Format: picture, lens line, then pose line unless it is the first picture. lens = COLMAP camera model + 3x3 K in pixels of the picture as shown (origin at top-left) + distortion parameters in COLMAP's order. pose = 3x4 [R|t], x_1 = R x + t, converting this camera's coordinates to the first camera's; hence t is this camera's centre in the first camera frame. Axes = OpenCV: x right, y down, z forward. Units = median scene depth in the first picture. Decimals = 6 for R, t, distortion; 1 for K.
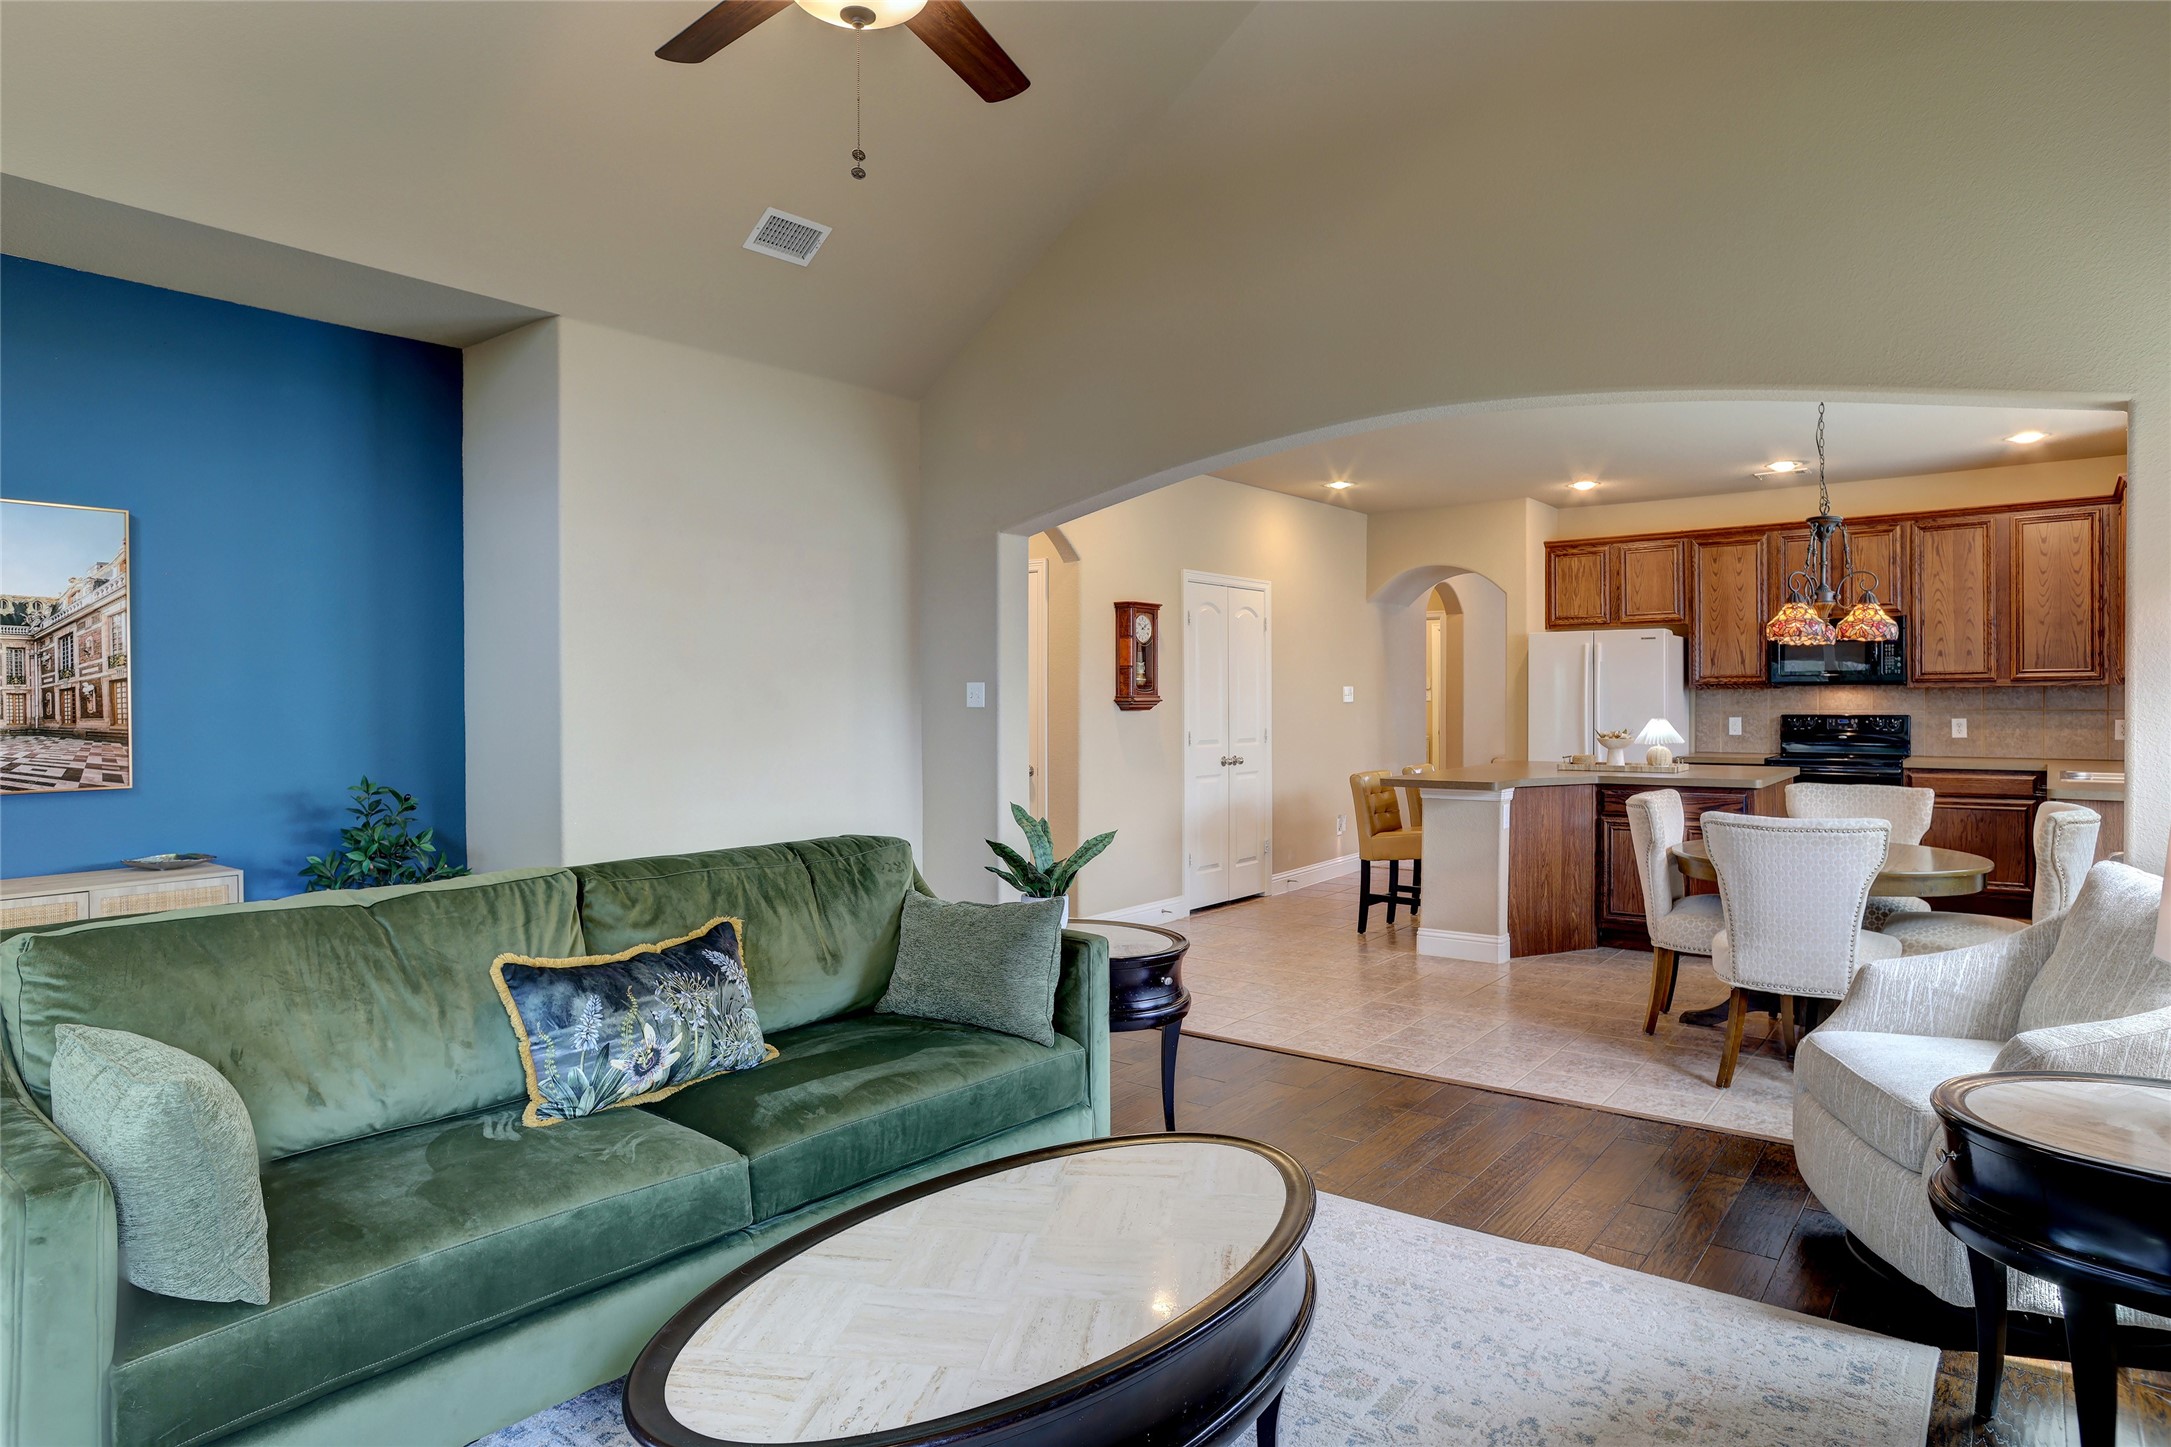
lens RADIAL K [[1238.8, 0, 1079.7], [0, 1238.8, 709.5], [0, 0, 1]] dist [-0.072684, 0.052711]
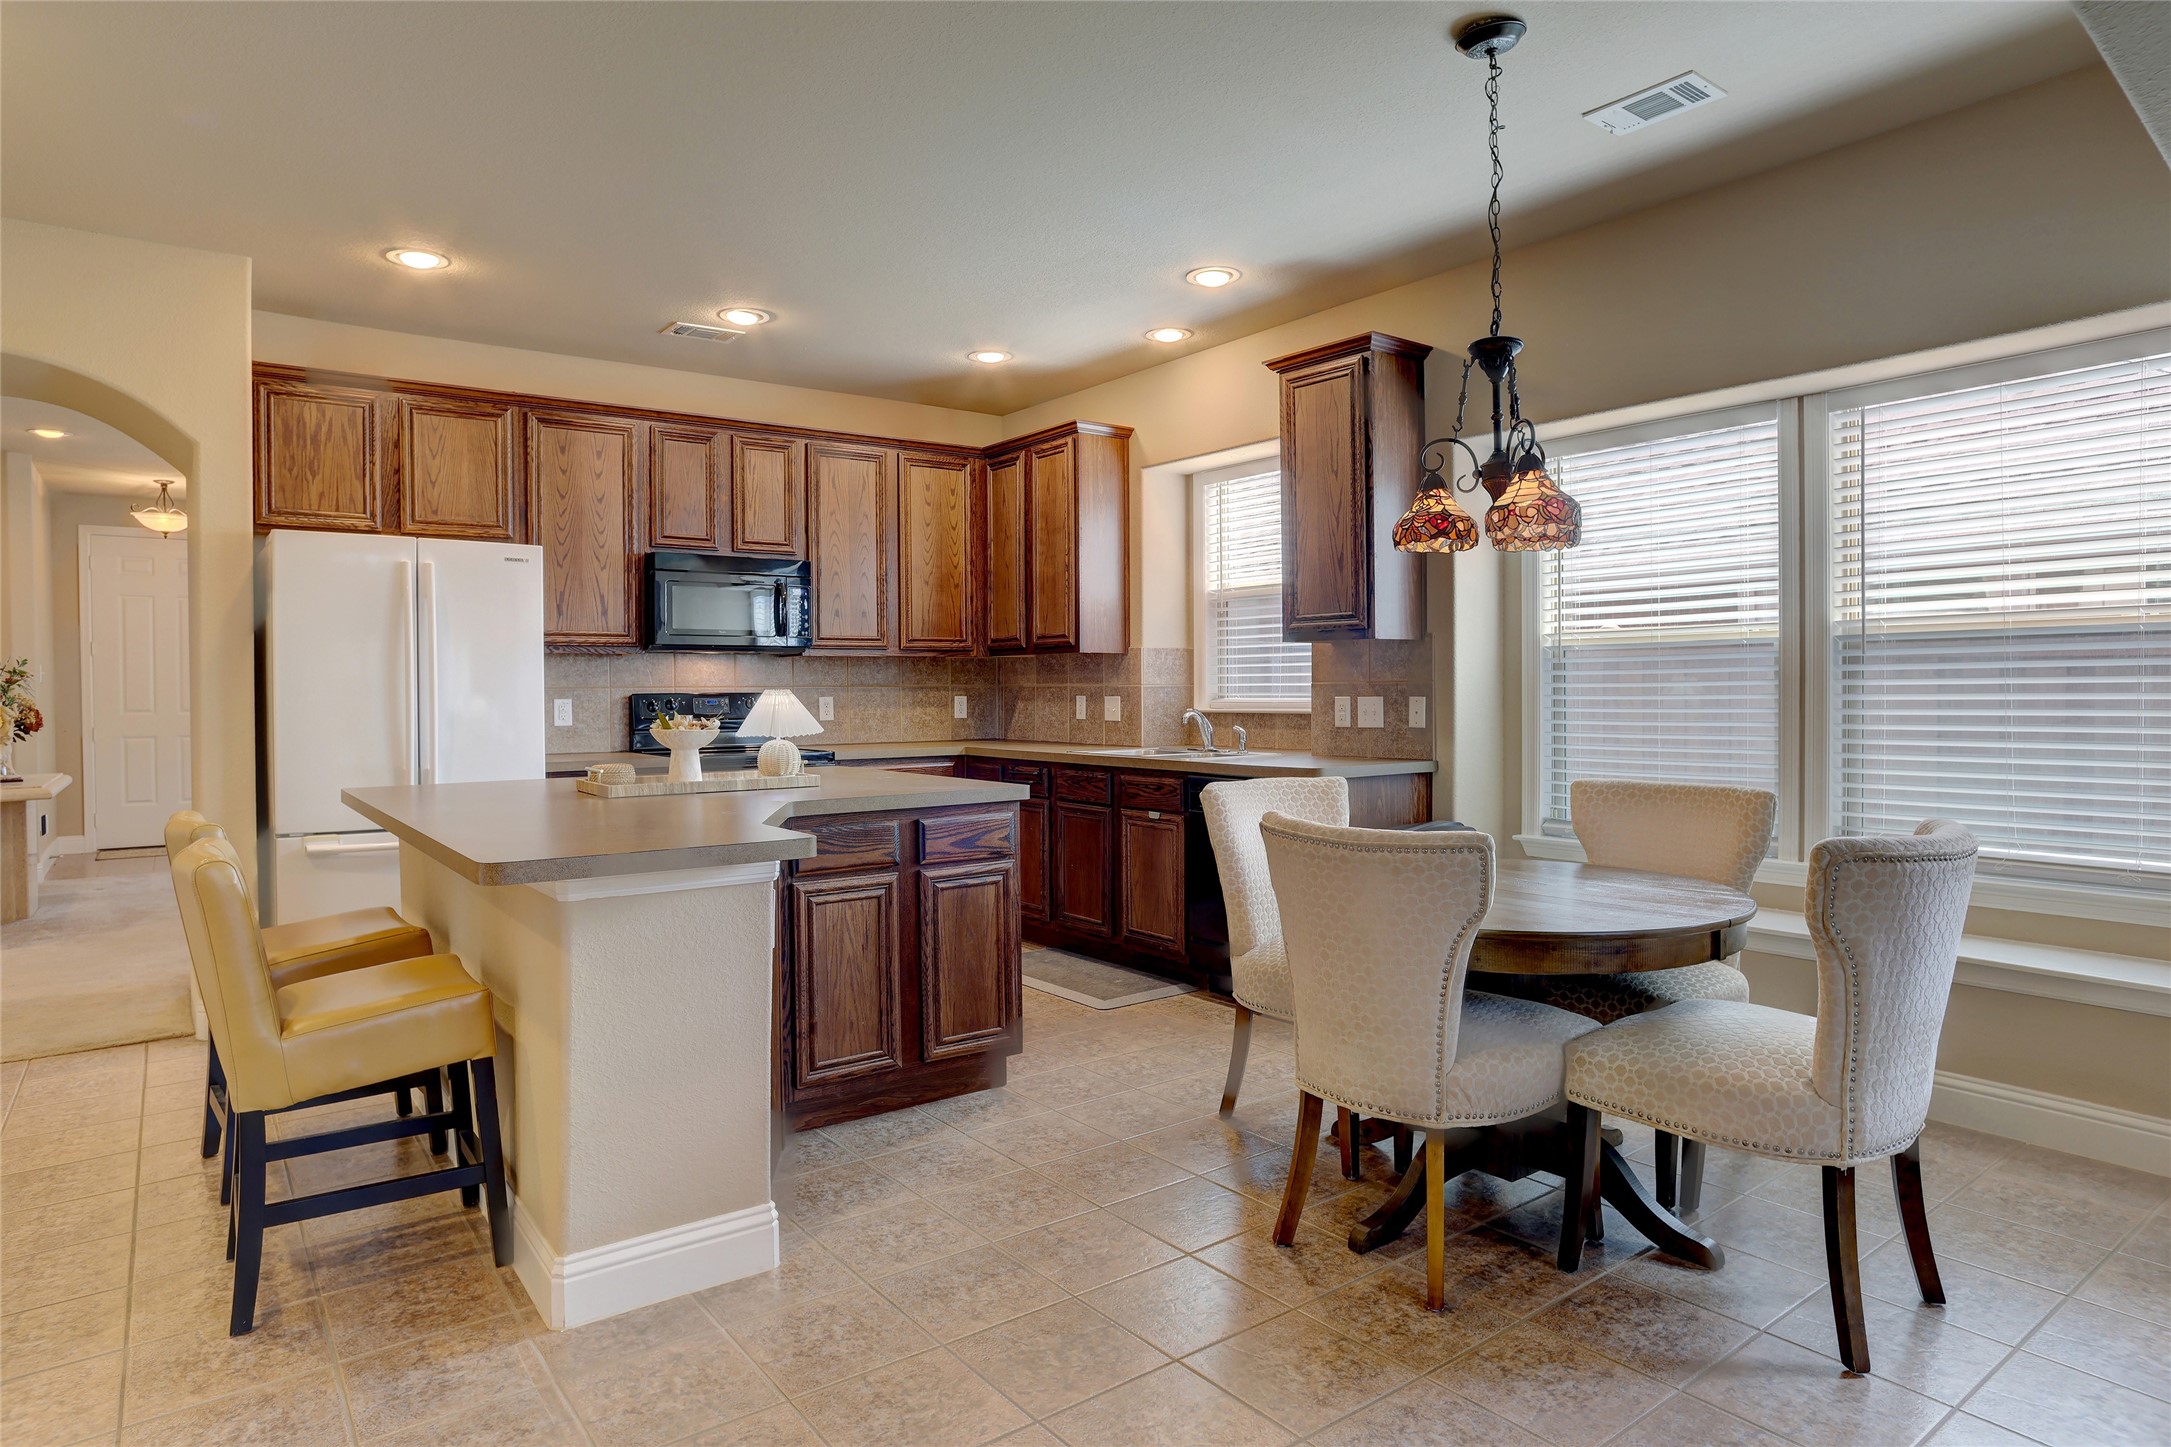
lens RADIAL K [[1238.8, 0, 1079.7], [0, 1238.8, 709.5], [0, 0, 1]] dist [-0.072684, 0.052711]
pose [[0.254989, -0.010731, 0.966884, -0.025793], [0.014339, 0.999870, 0.007316, 0.012746], [-0.966838, 0.011999, 0.255109, 0.648961]]
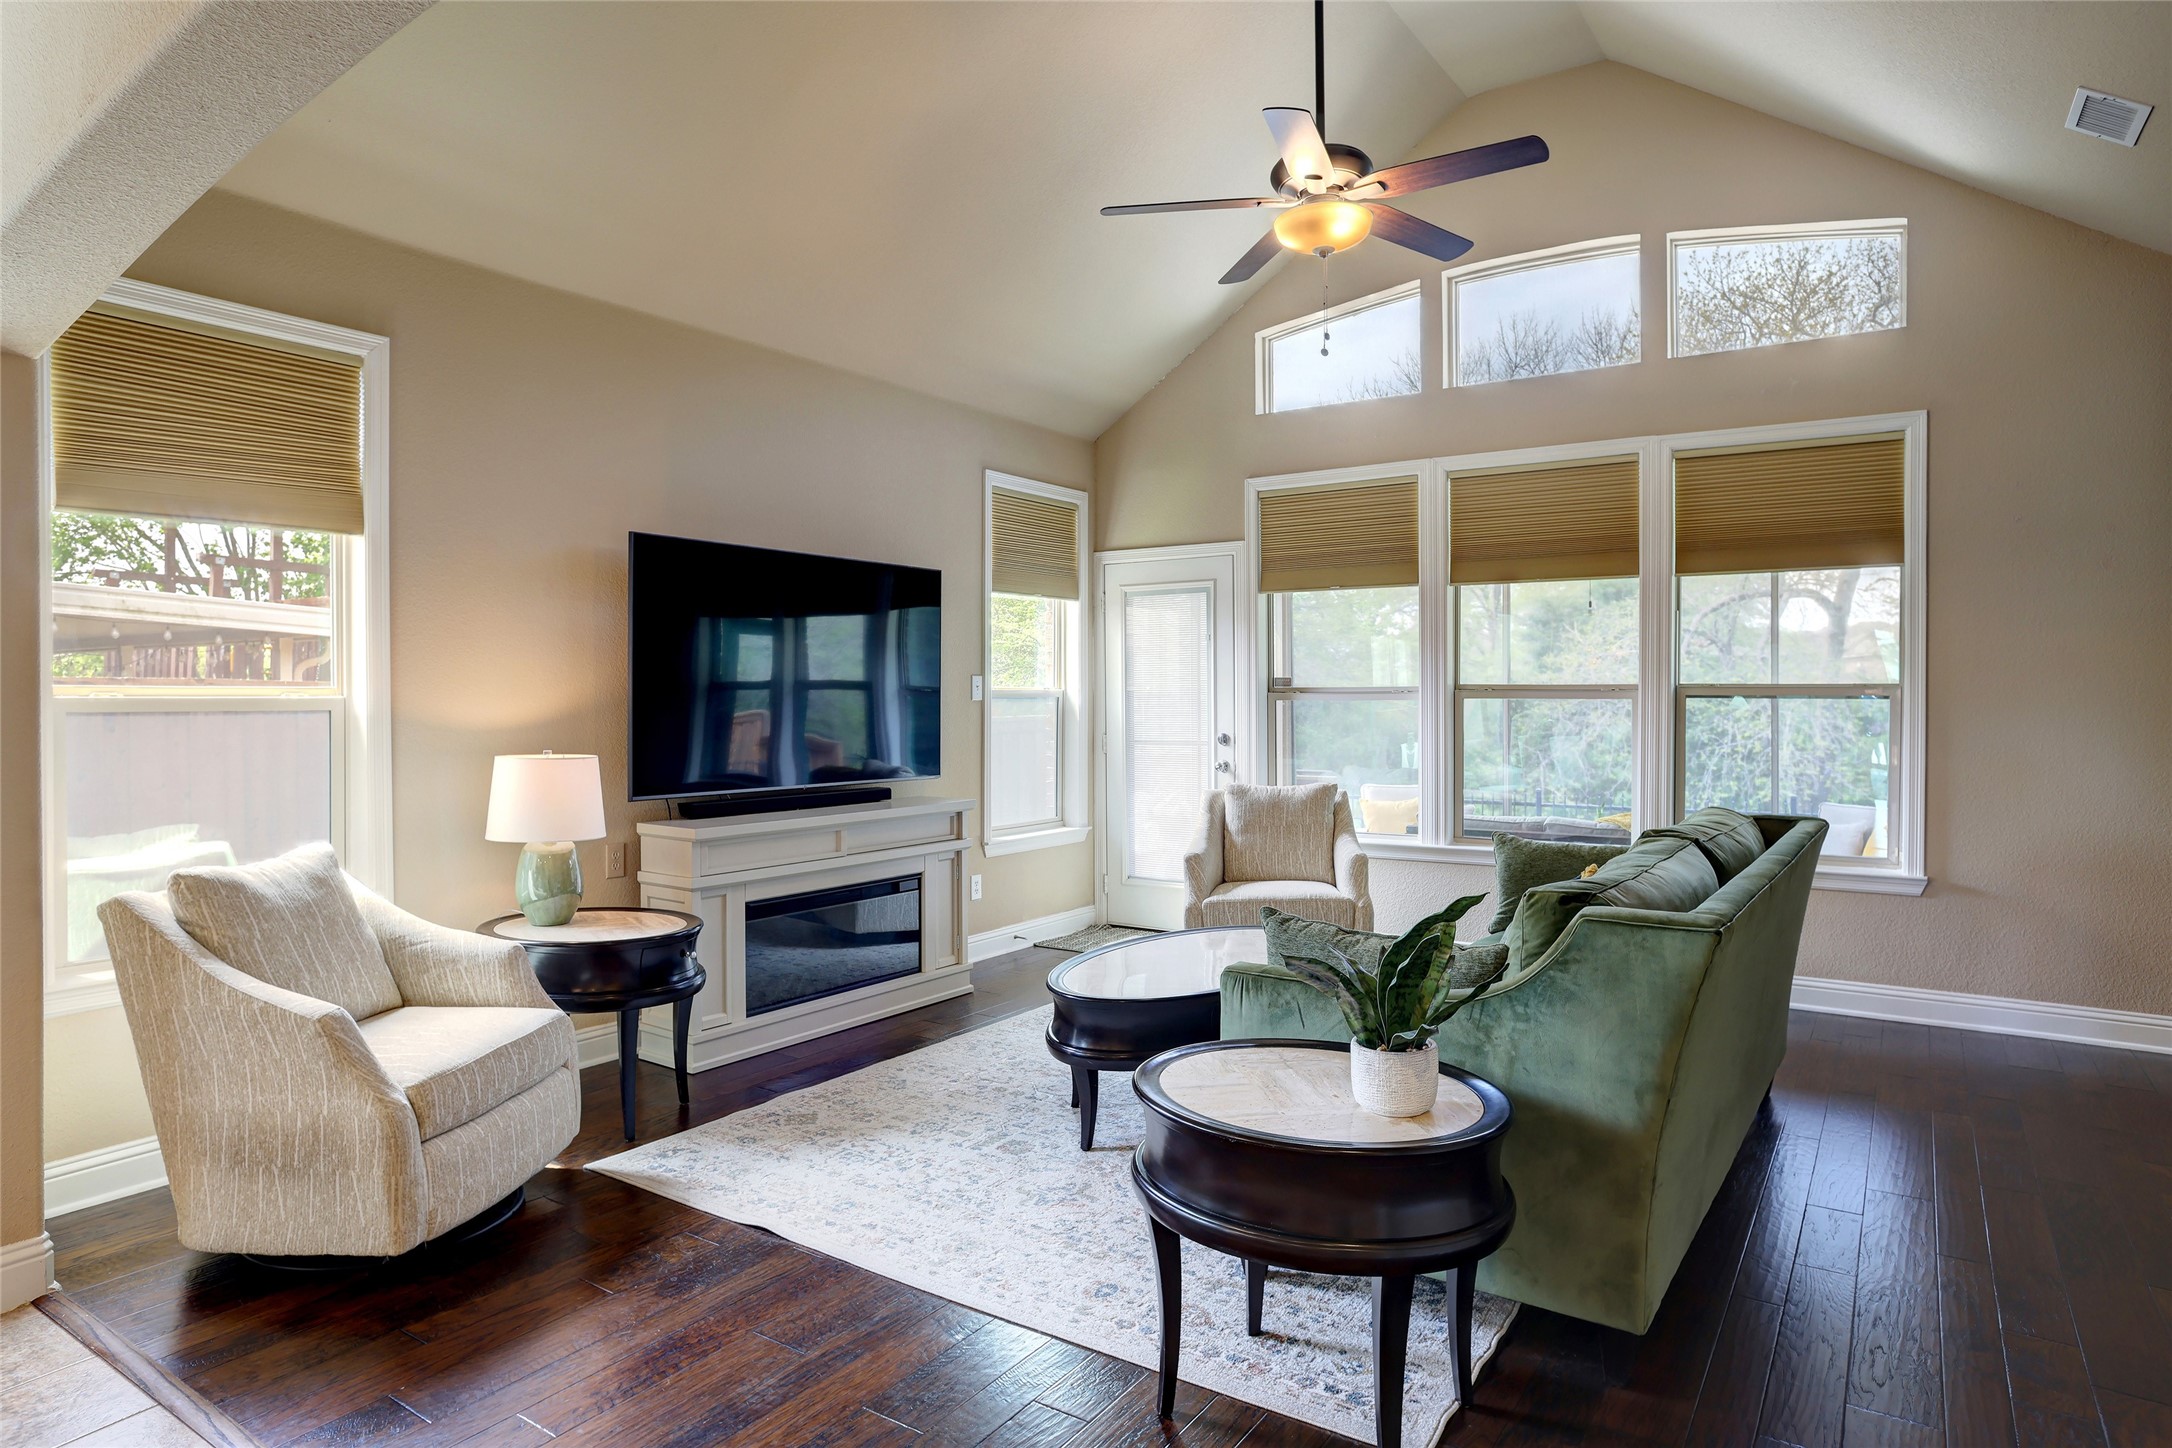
lens RADIAL K [[1252.6, 0, 1070.0], [0, 1252.6, 713.0], [0, 0, 1]] dist [-0.083013, 0.063417]
pose [[-0.997838, 0.011942, -0.064624, 0.077889], [0.010181, 0.999569, 0.027522, -0.007658], [0.064925, 0.026805, -0.997530, 0.792003]]
